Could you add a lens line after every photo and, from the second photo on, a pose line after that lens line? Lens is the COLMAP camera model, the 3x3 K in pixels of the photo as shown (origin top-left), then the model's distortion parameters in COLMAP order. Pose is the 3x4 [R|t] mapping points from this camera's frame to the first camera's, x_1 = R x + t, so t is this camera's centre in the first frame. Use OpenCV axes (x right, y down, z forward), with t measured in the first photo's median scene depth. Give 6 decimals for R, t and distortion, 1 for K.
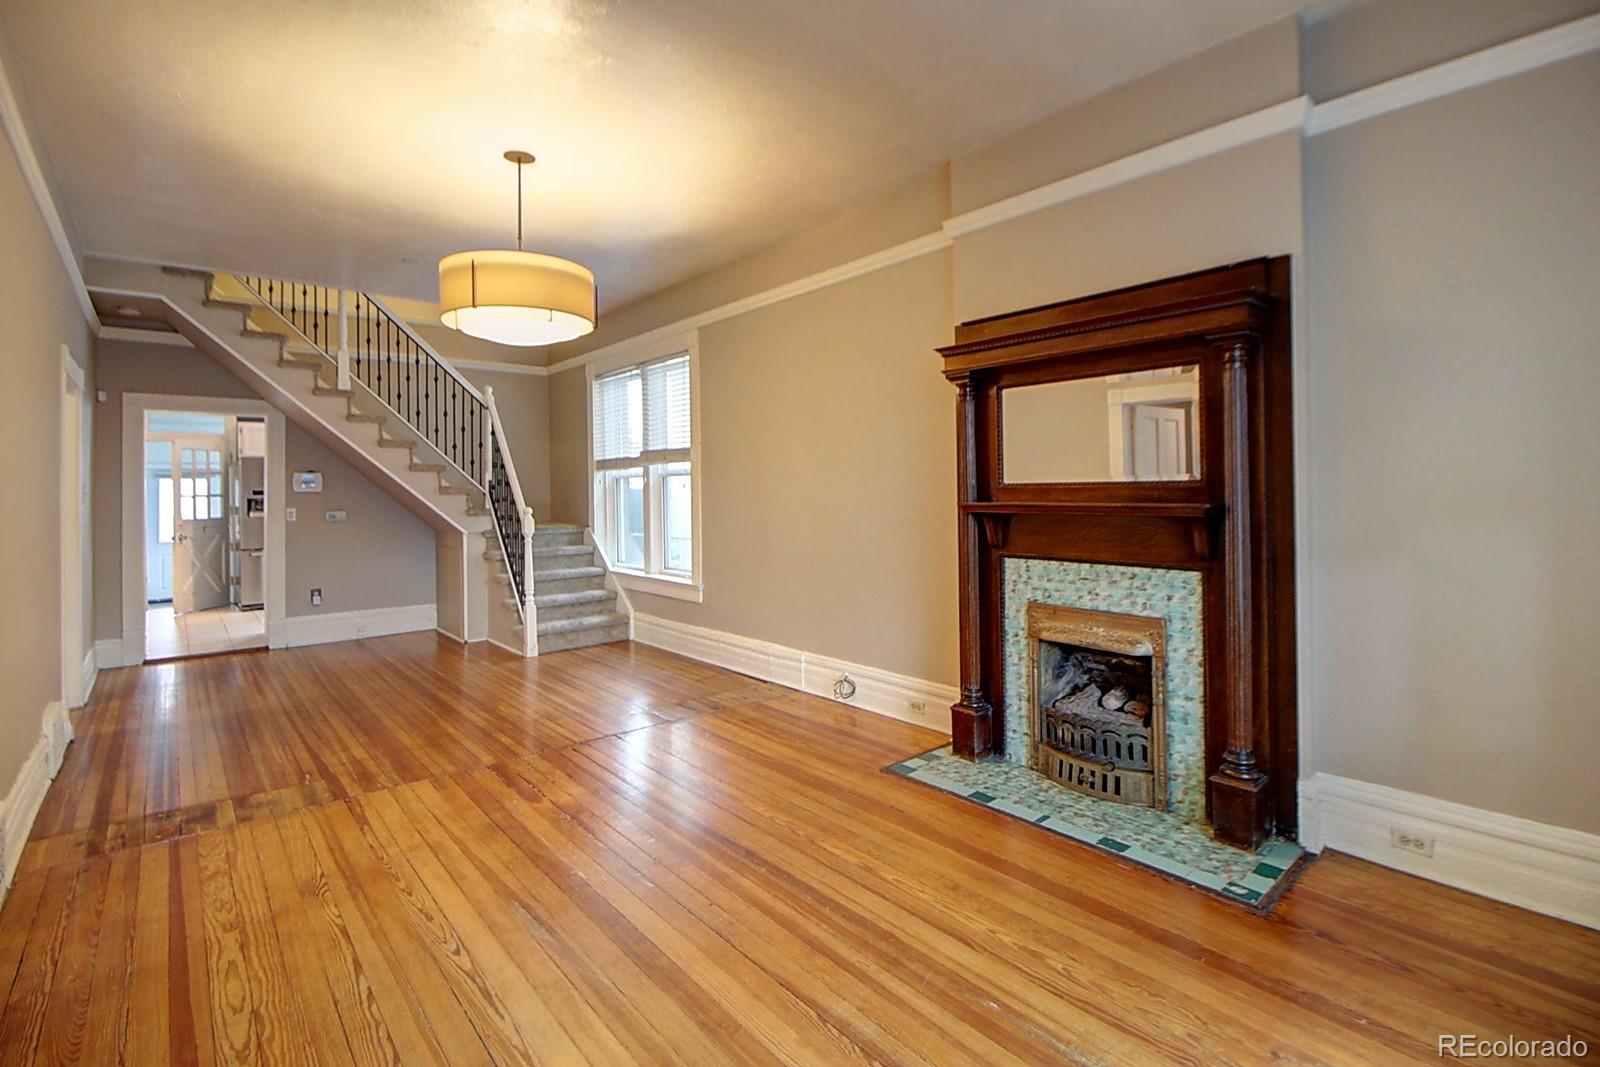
lens RADIAL K [[741.6, 0, 819.6], [0, 741.6, 478.5], [0, 0, 1]] dist [-0.004873, -0.006026]
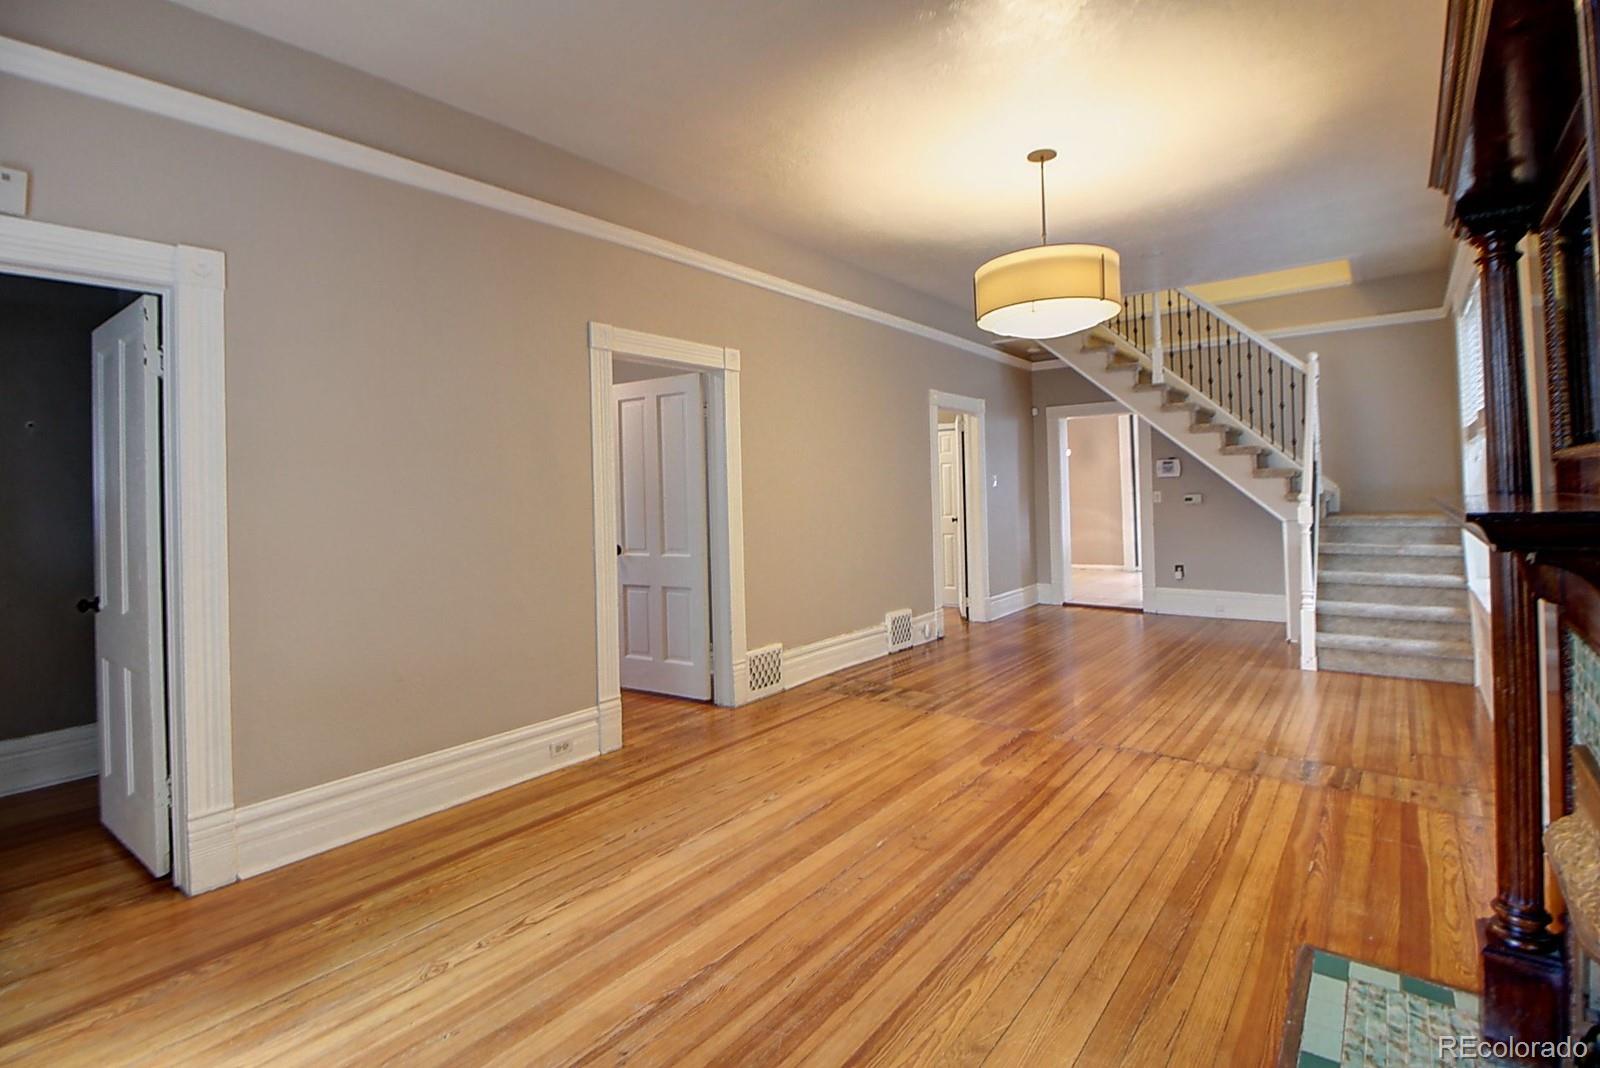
lens RADIAL K [[741.6, 0, 813.2], [0, 741.6, 487.0], [0, 0, 1]] dist [-0.004873, -0.006026]
pose [[0.180900, 0.003951, -0.983493, 0.326060], [0.034963, 0.999334, 0.010445, 0.003141], [0.982880, -0.036275, 0.180642, 0.287066]]
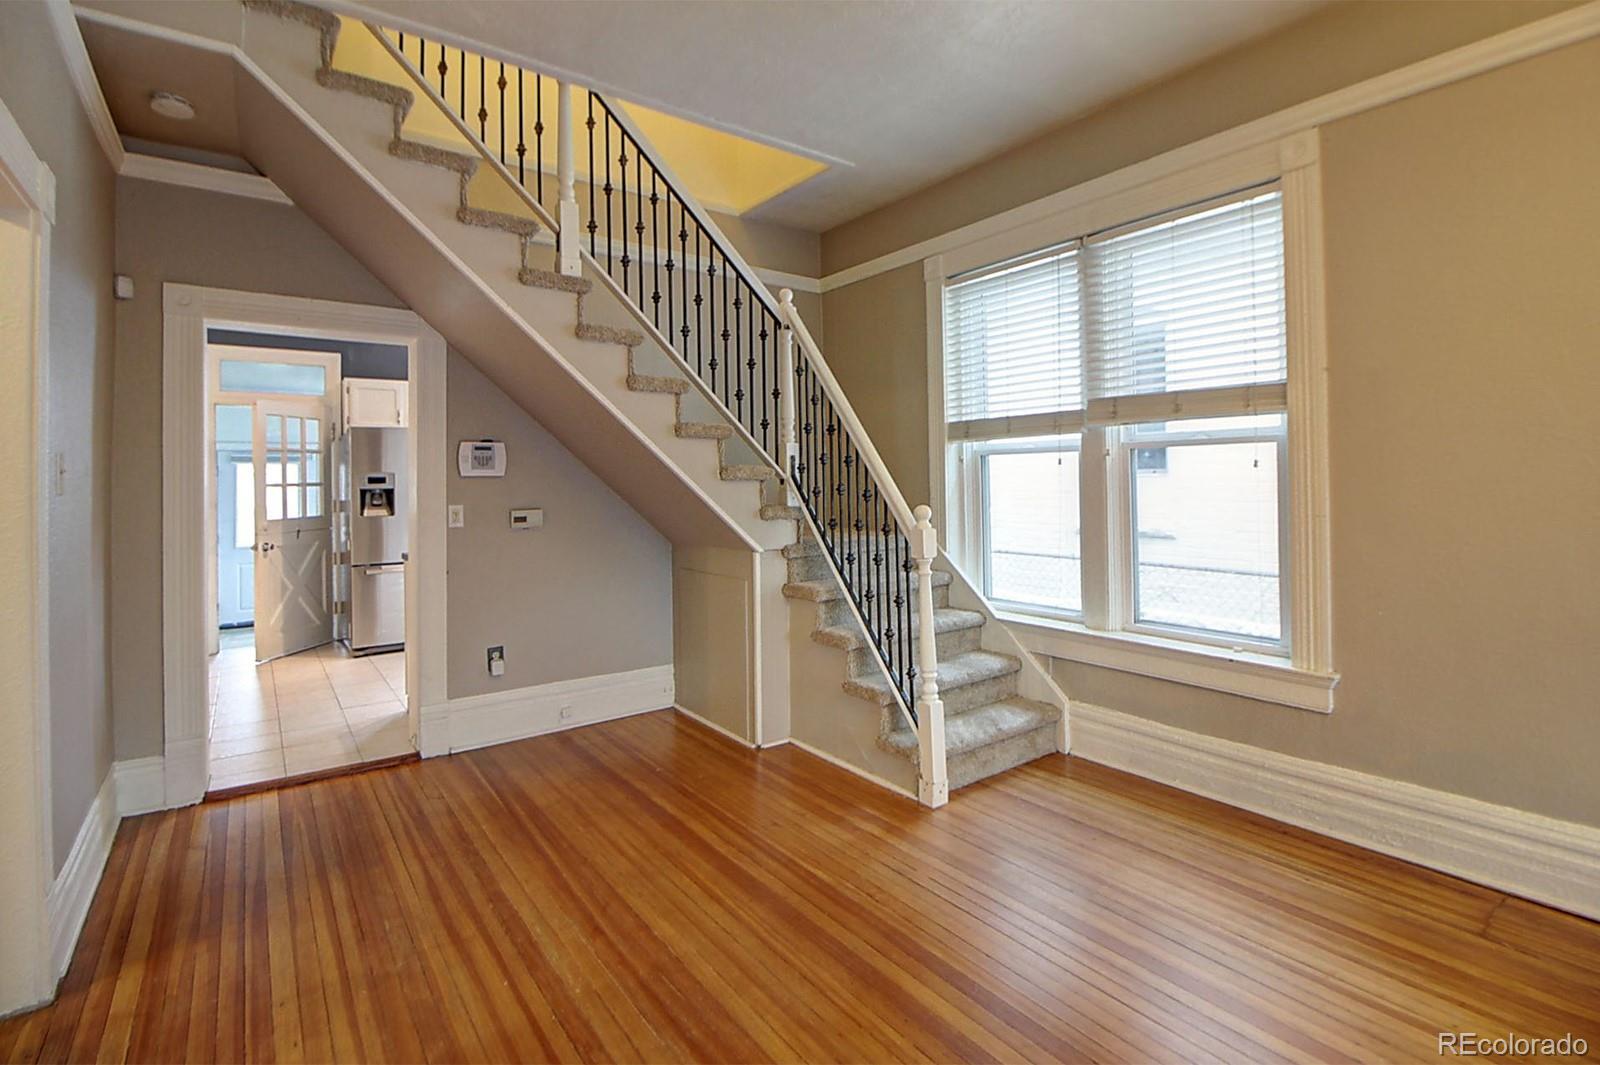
lens RADIAL K [[741.6, 0, 809.5], [0, 741.6, 474.2], [0, 0, 1]] dist [-0.004873, -0.006026]
pose [[0.997232, 0.000541, -0.074349, -0.423023], [-0.000302, 0.999995, 0.003236, 0.015391], [0.074351, -0.003204, 0.997227, 0.478671]]
